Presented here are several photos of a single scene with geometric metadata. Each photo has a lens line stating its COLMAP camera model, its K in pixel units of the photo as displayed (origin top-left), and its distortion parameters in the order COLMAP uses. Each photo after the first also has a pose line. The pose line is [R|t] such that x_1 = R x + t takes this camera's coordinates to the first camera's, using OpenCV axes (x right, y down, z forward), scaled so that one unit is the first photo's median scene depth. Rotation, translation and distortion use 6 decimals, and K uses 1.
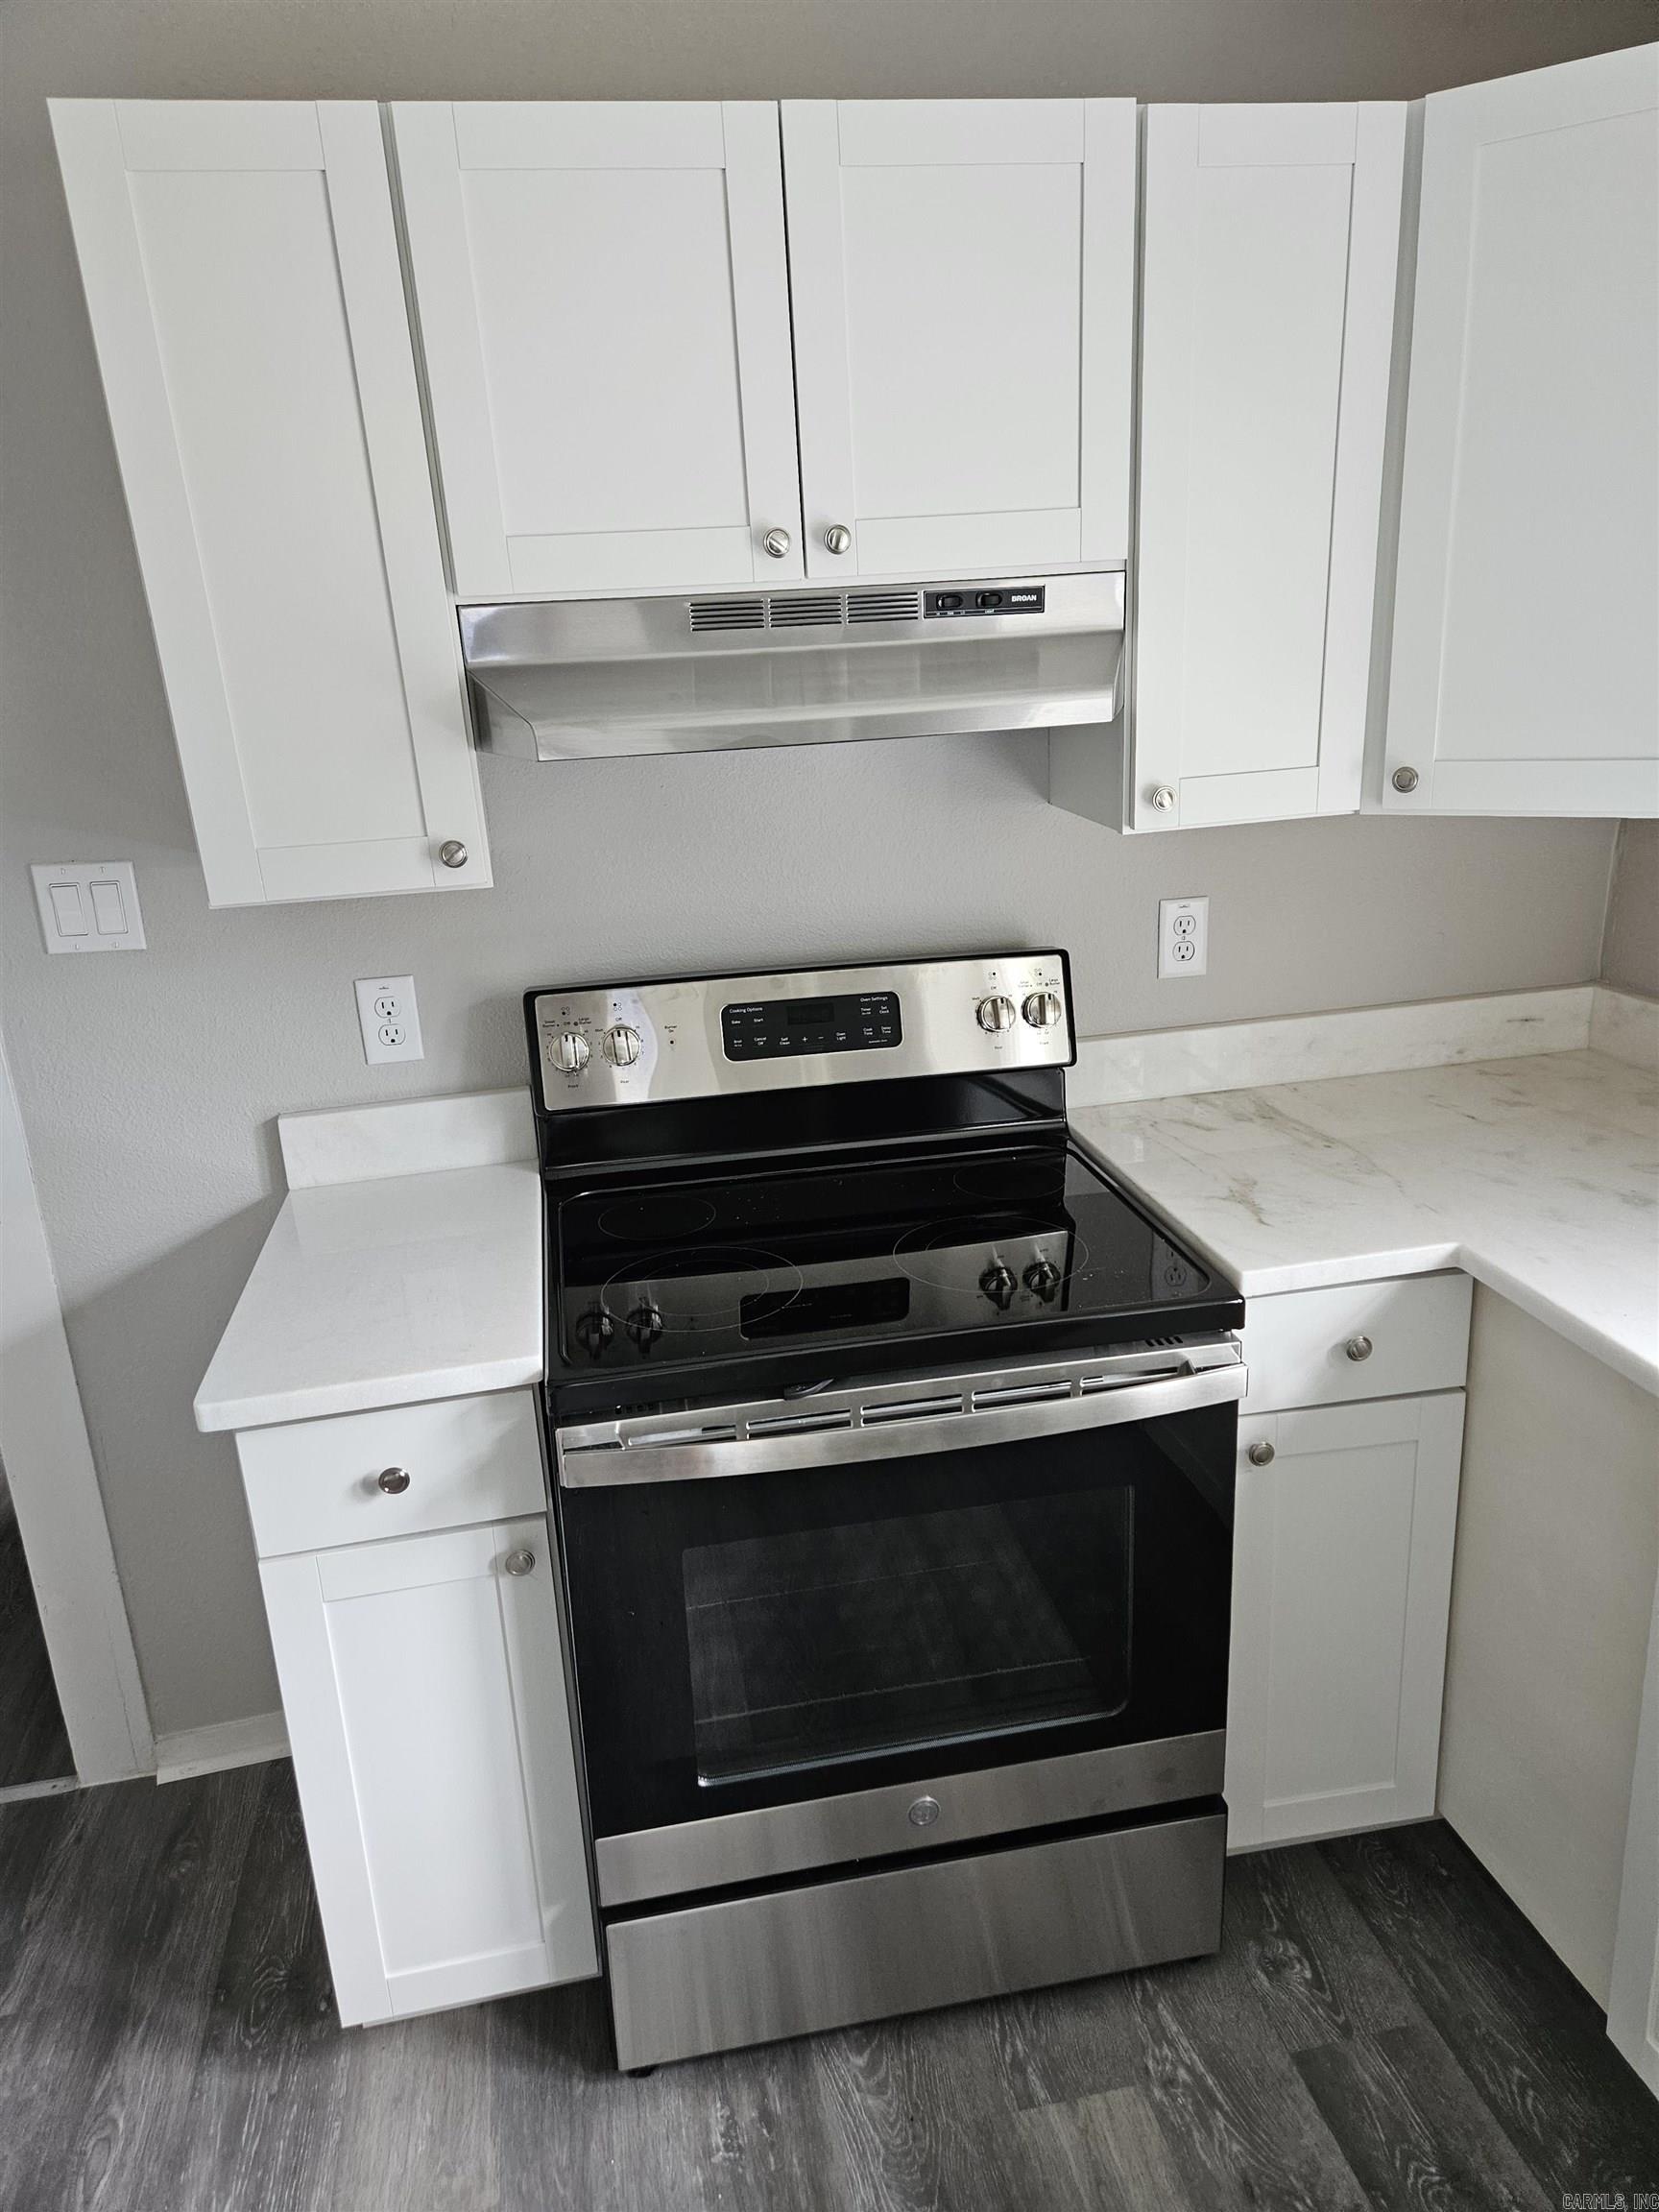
lens RADIAL K [[1483.5, 0, 830.2], [0, 1483.5, 1083.6], [0, 0, 1]] dist [0.031090, -0.000743]
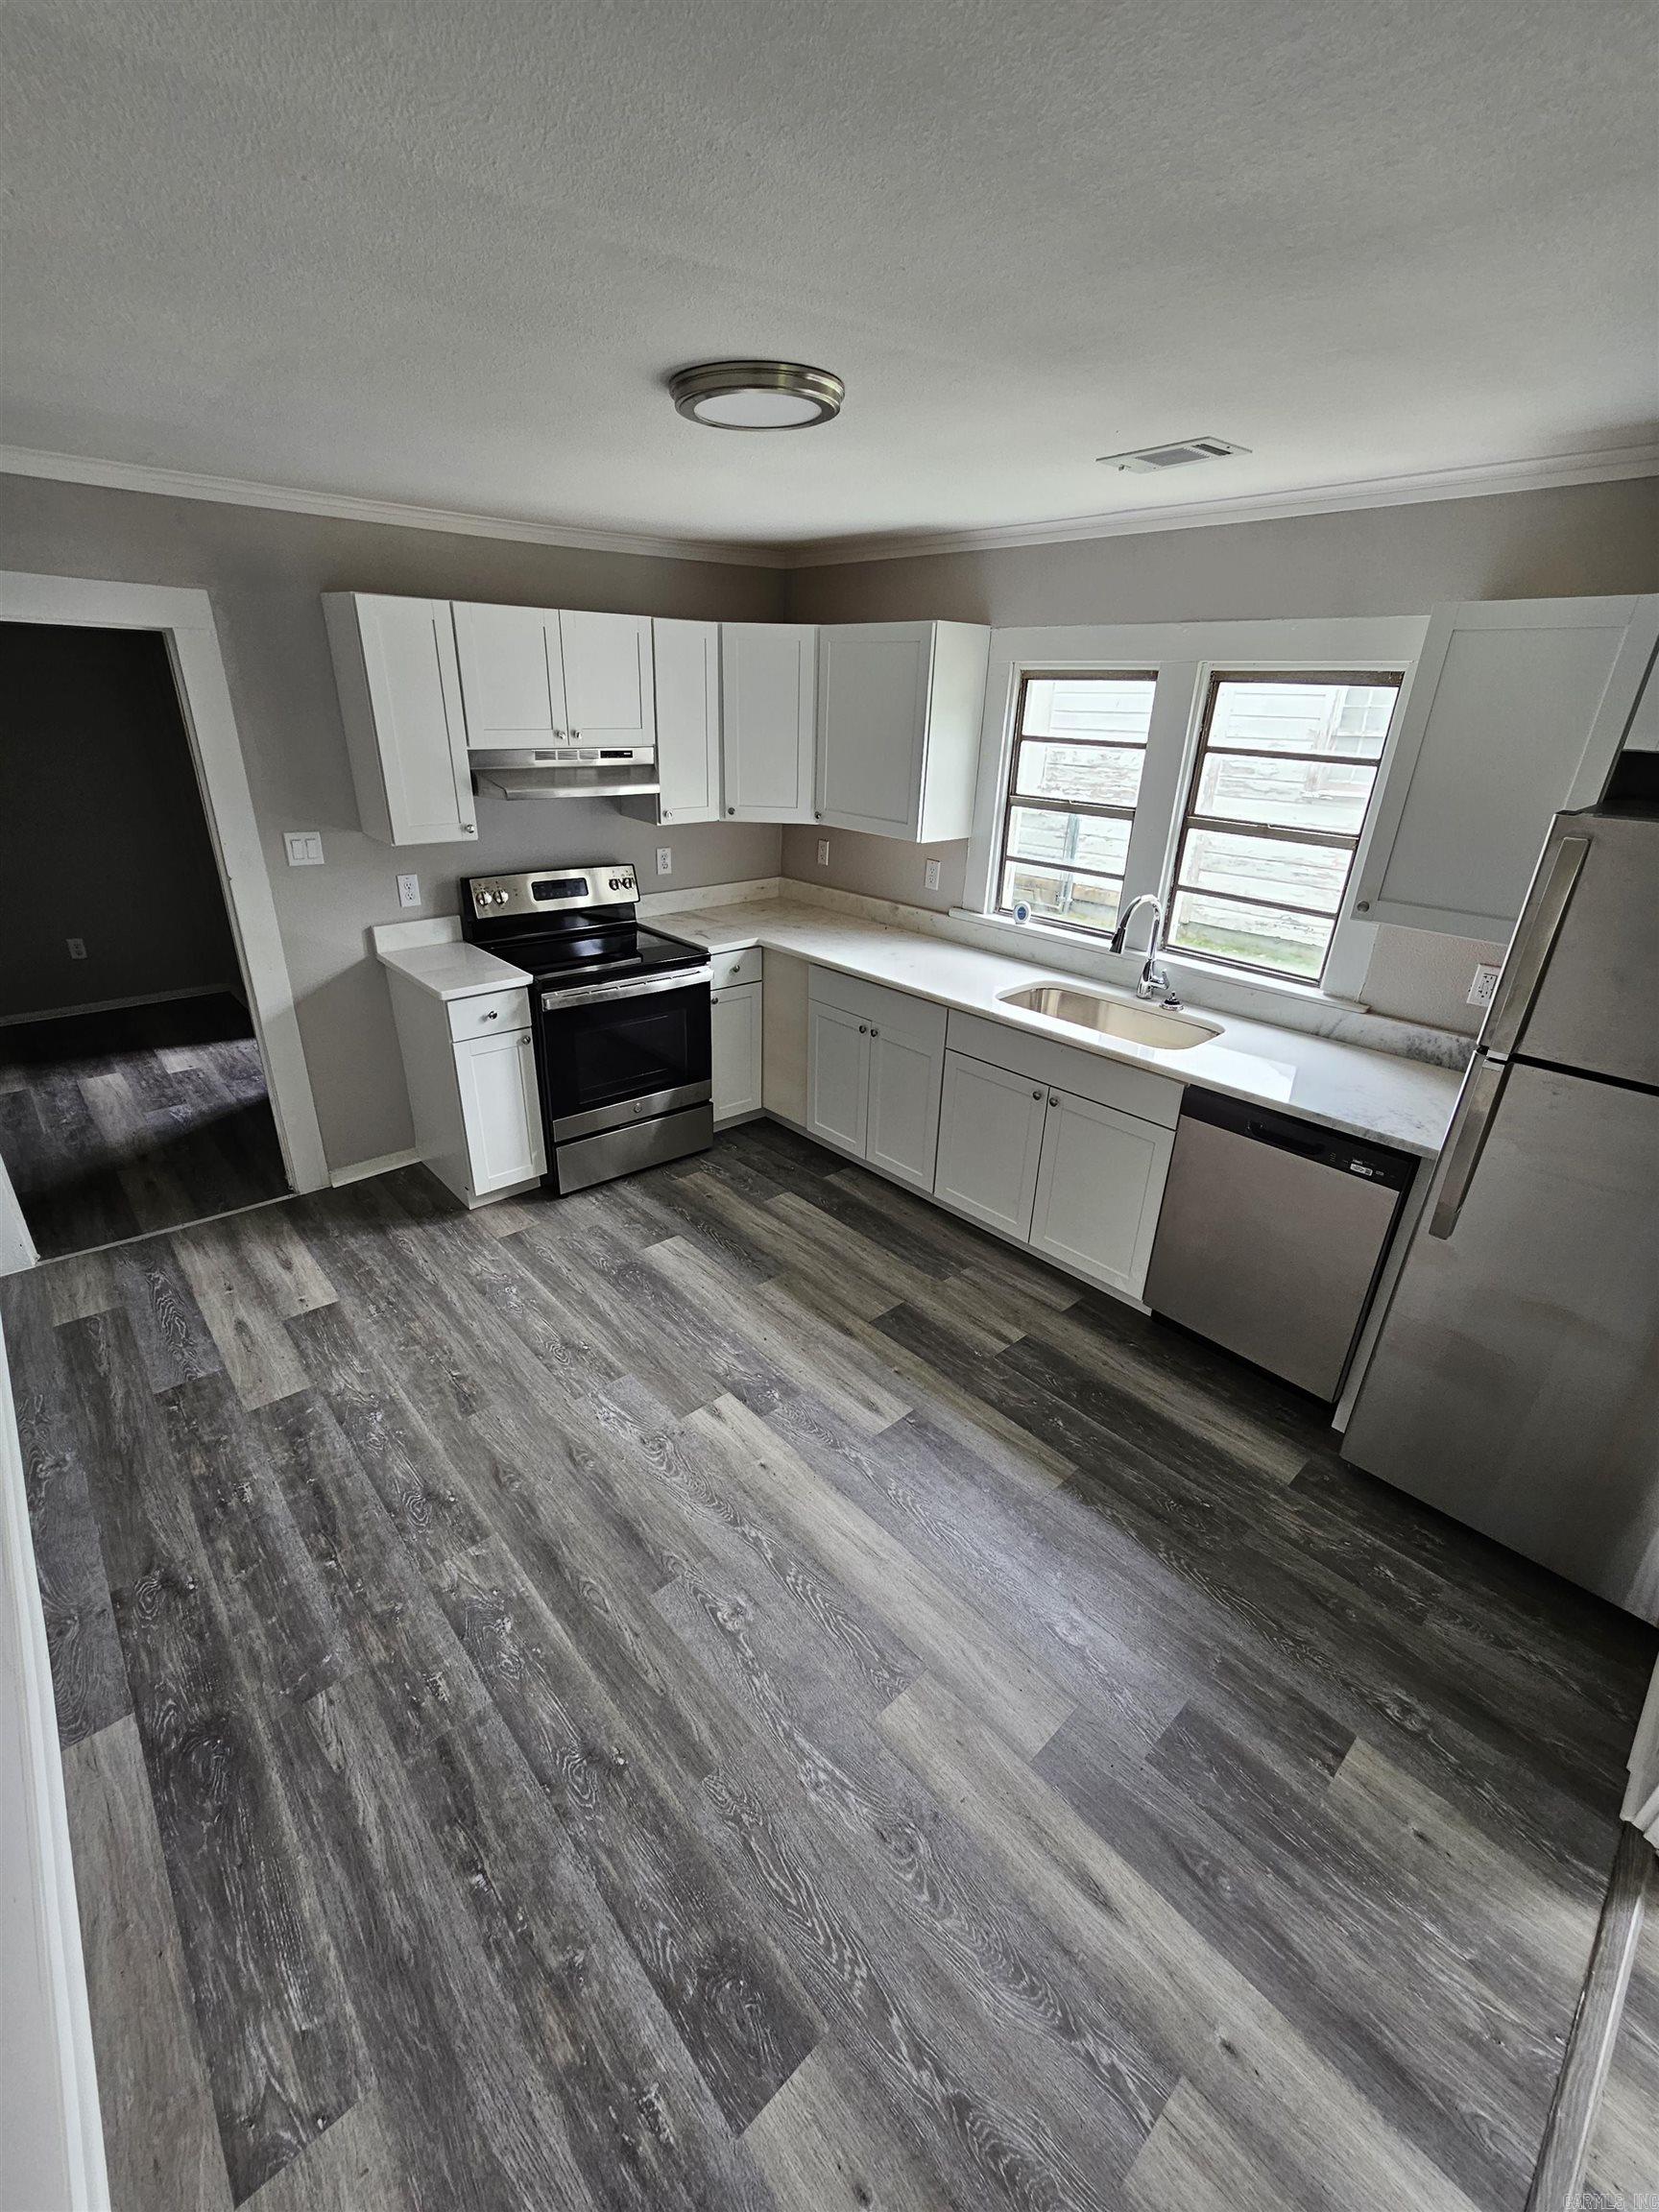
lens RADIAL K [[908.3, 0, 829.5], [0, 908.3, 1106.0], [0, 0, 1]] dist [0.000358, 0.000040]
pose [[0.852676, -0.142436, 0.502650, -0.592800], [0.080717, 0.986482, 0.142613, 0.196549], [-0.516168, -0.081030, 0.852646, -1.006097]]
